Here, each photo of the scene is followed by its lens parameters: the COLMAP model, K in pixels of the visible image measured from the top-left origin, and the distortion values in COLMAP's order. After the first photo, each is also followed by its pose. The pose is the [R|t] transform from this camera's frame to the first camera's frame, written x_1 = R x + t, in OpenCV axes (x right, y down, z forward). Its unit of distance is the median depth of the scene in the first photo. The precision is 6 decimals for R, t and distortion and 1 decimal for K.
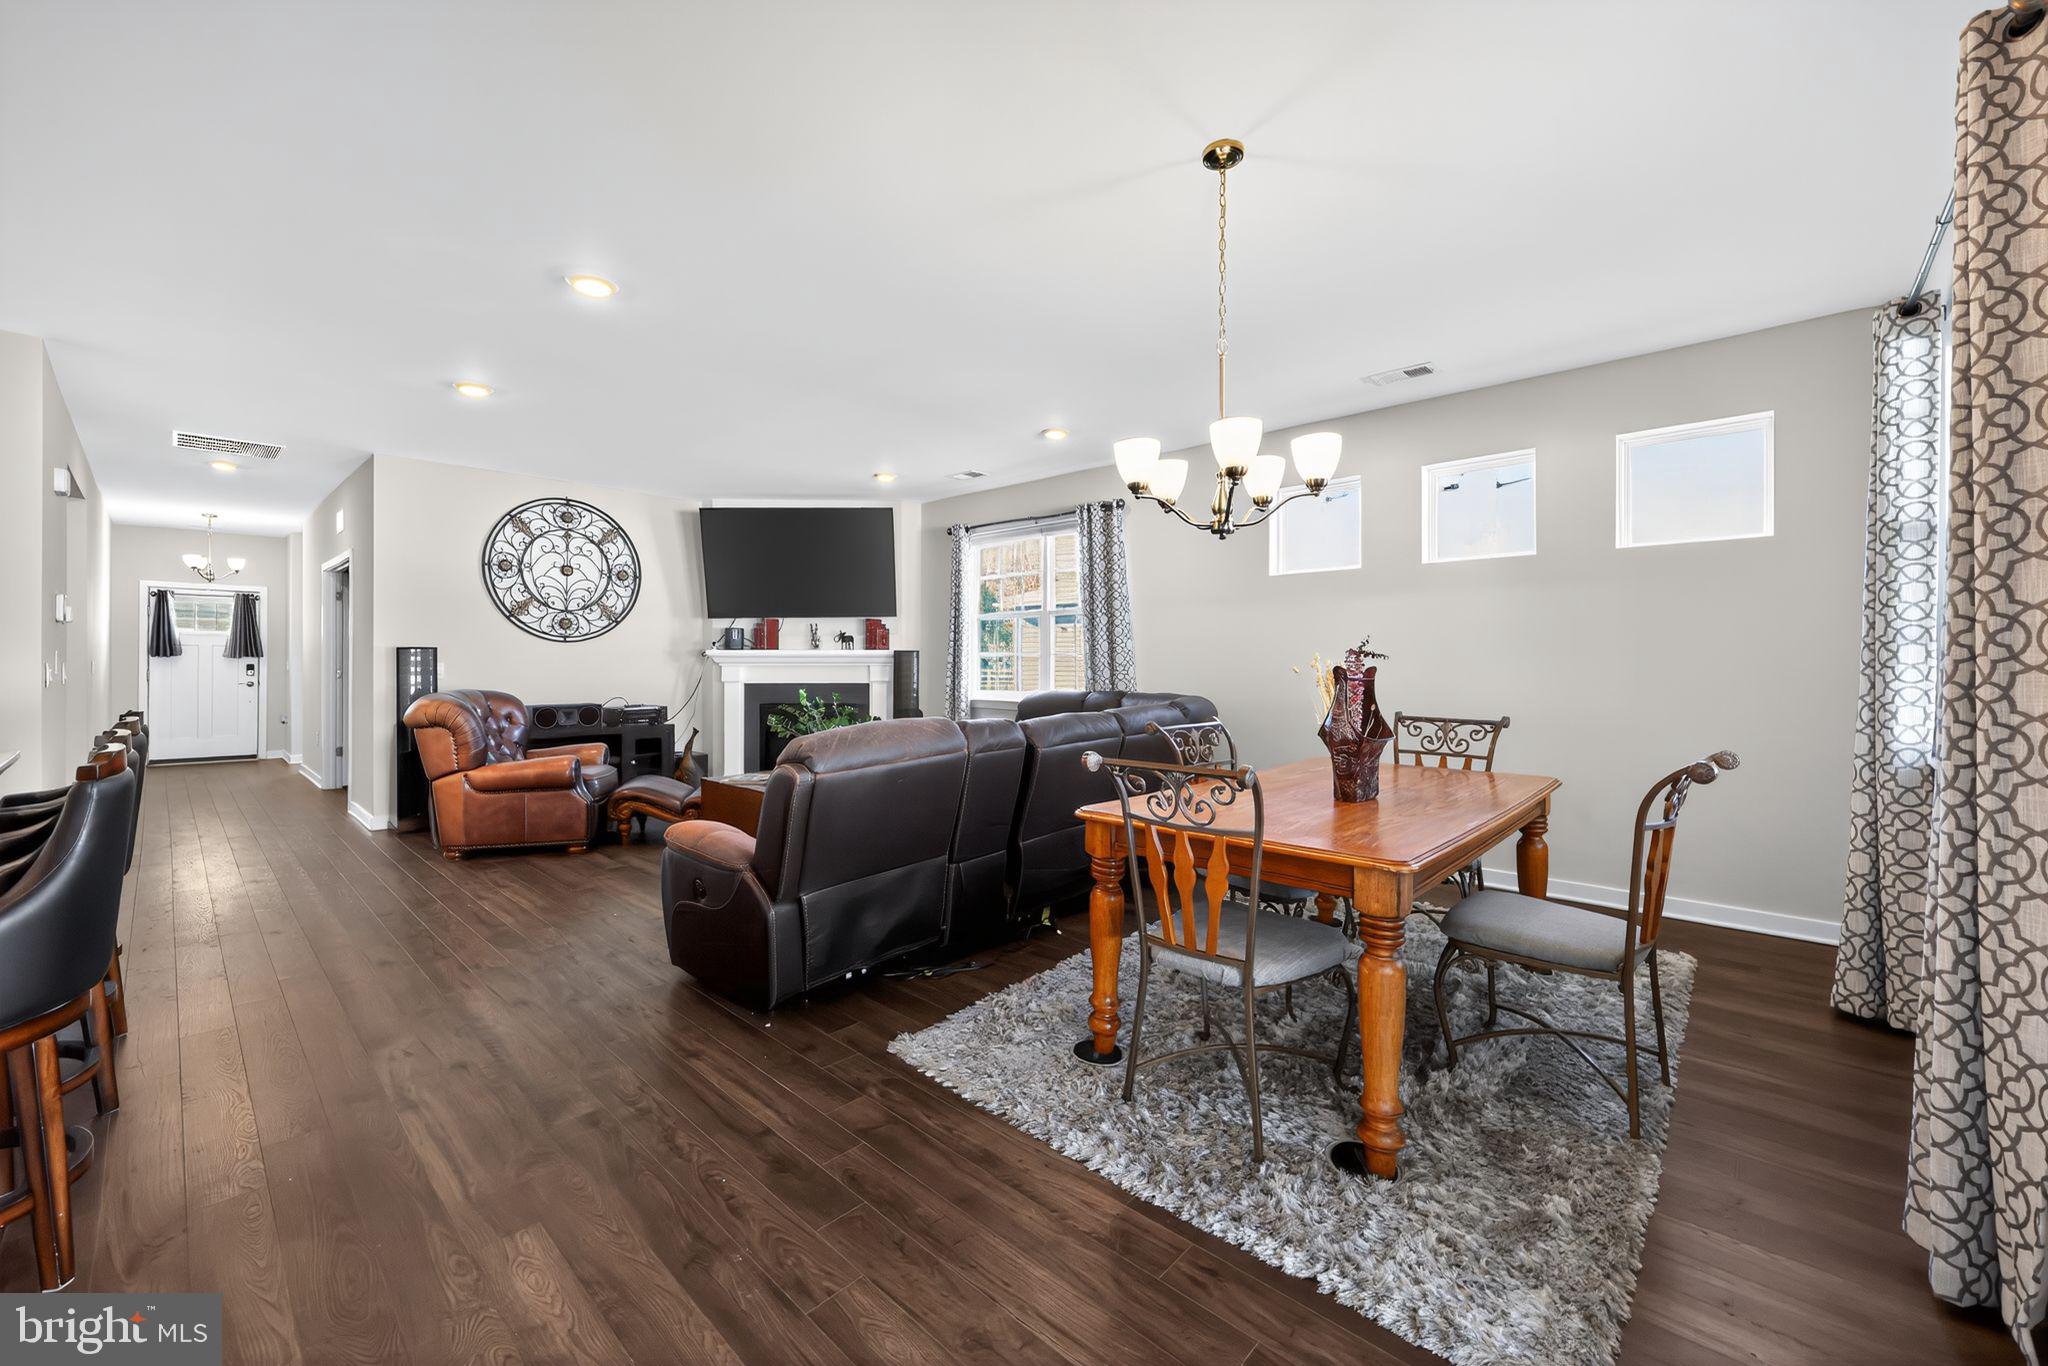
lens RADIAL K [[797.4, 0, 1024.1], [0, 797.4, 657.2], [0, 0, 1]] dist [0.000480, -0.000027]
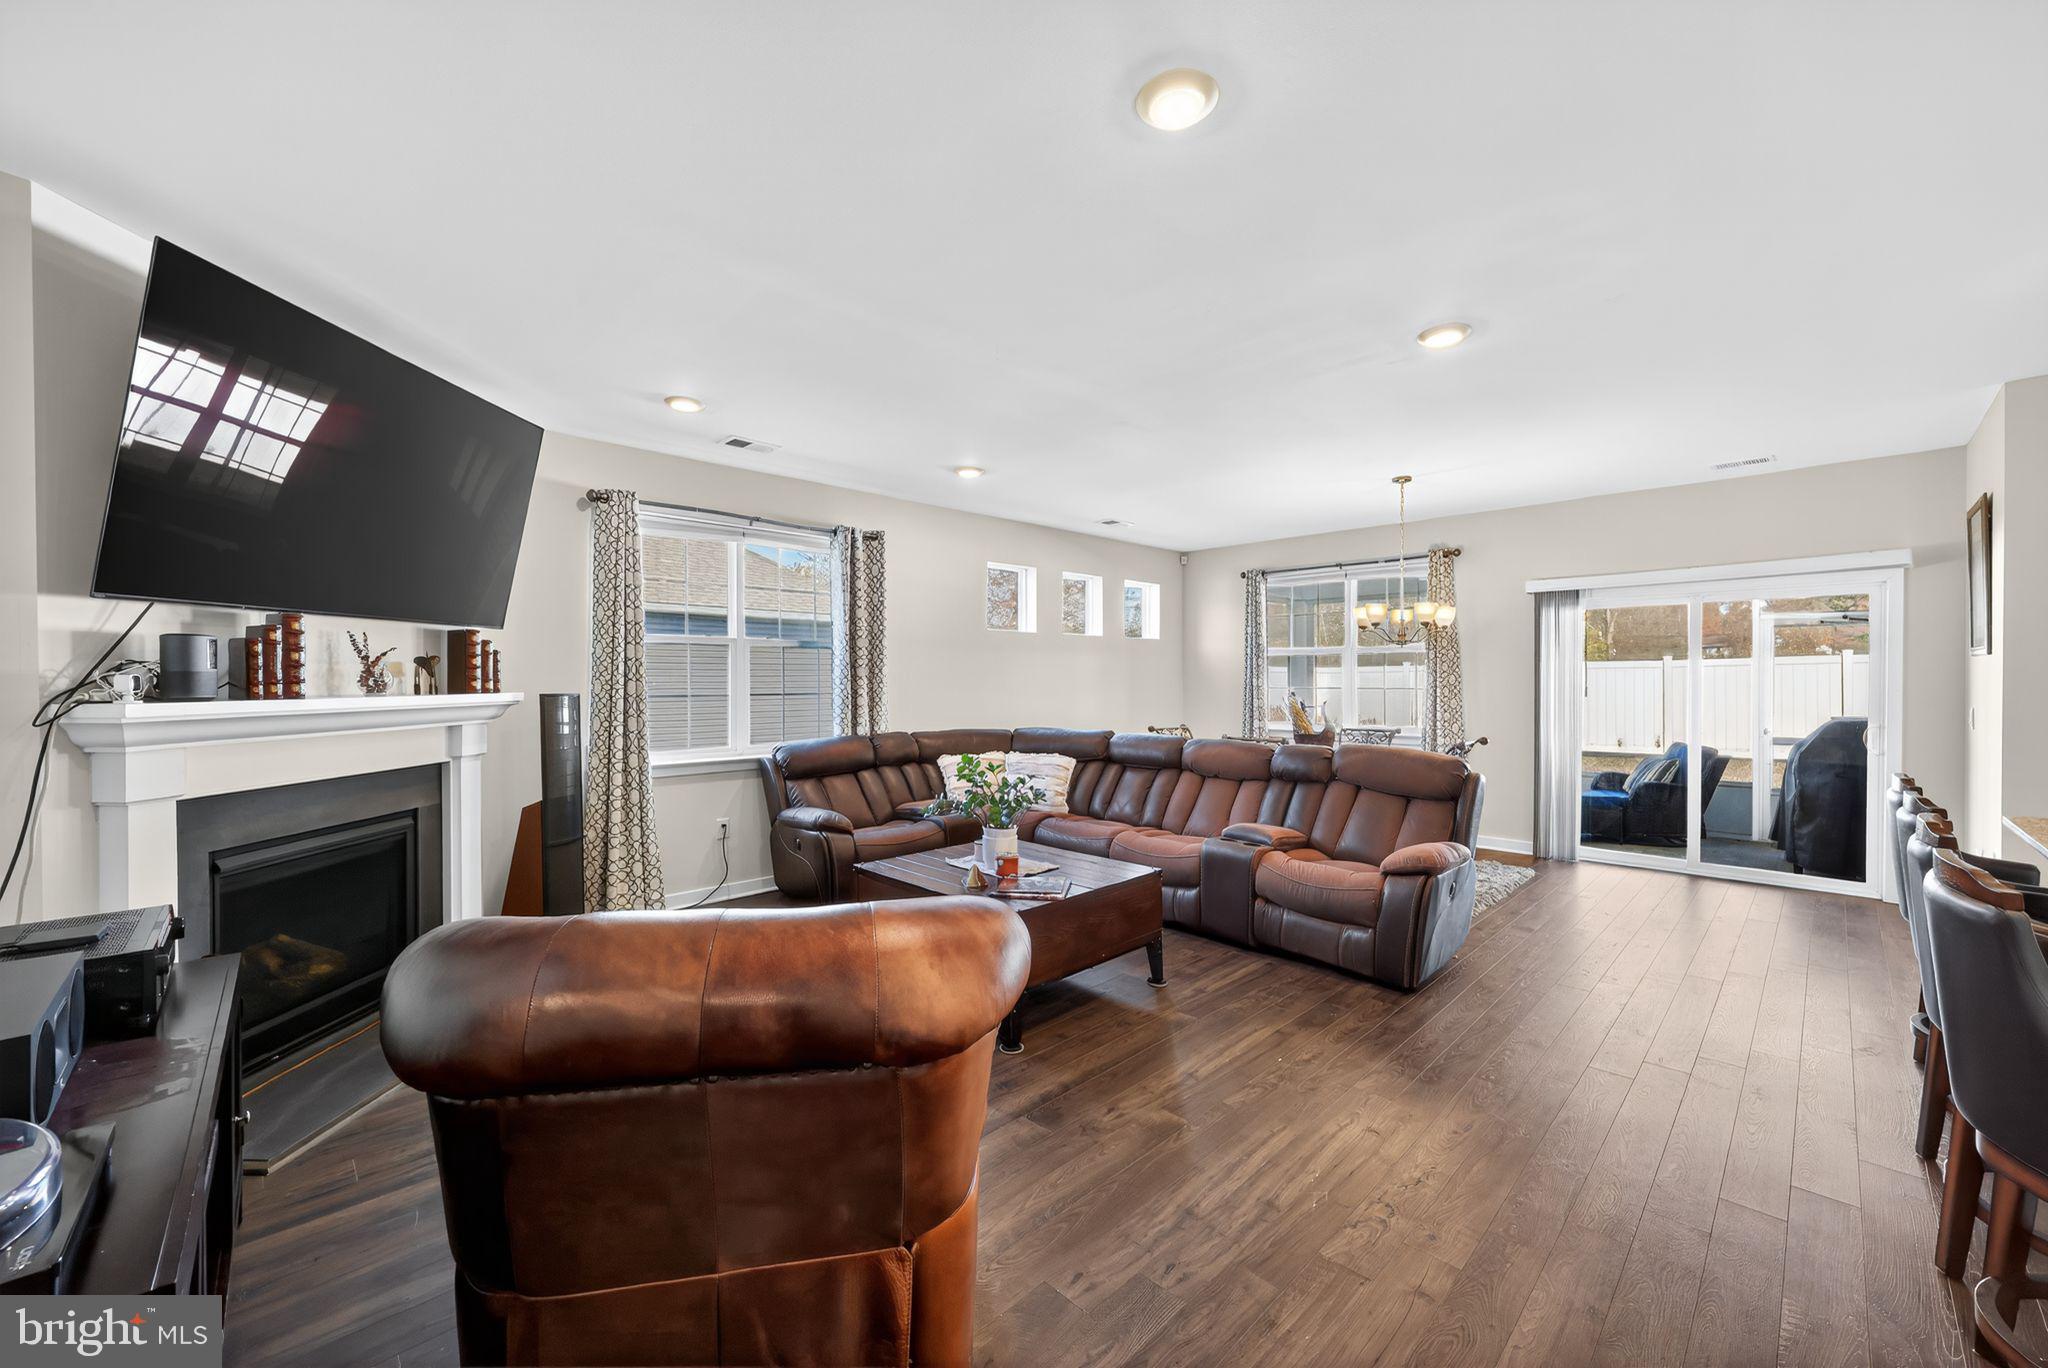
lens RADIAL K [[799.3, 0, 1024.0], [0, 799.3, 684.0], [0, 0, 1]] dist [-0.002481, -0.000403]
pose [[0.044999, -0.004252, 0.998978, -0.719284], [-0.000477, 0.999991, 0.004278, -0.018741], [-0.998987, -0.000669, 0.044997, 0.674871]]
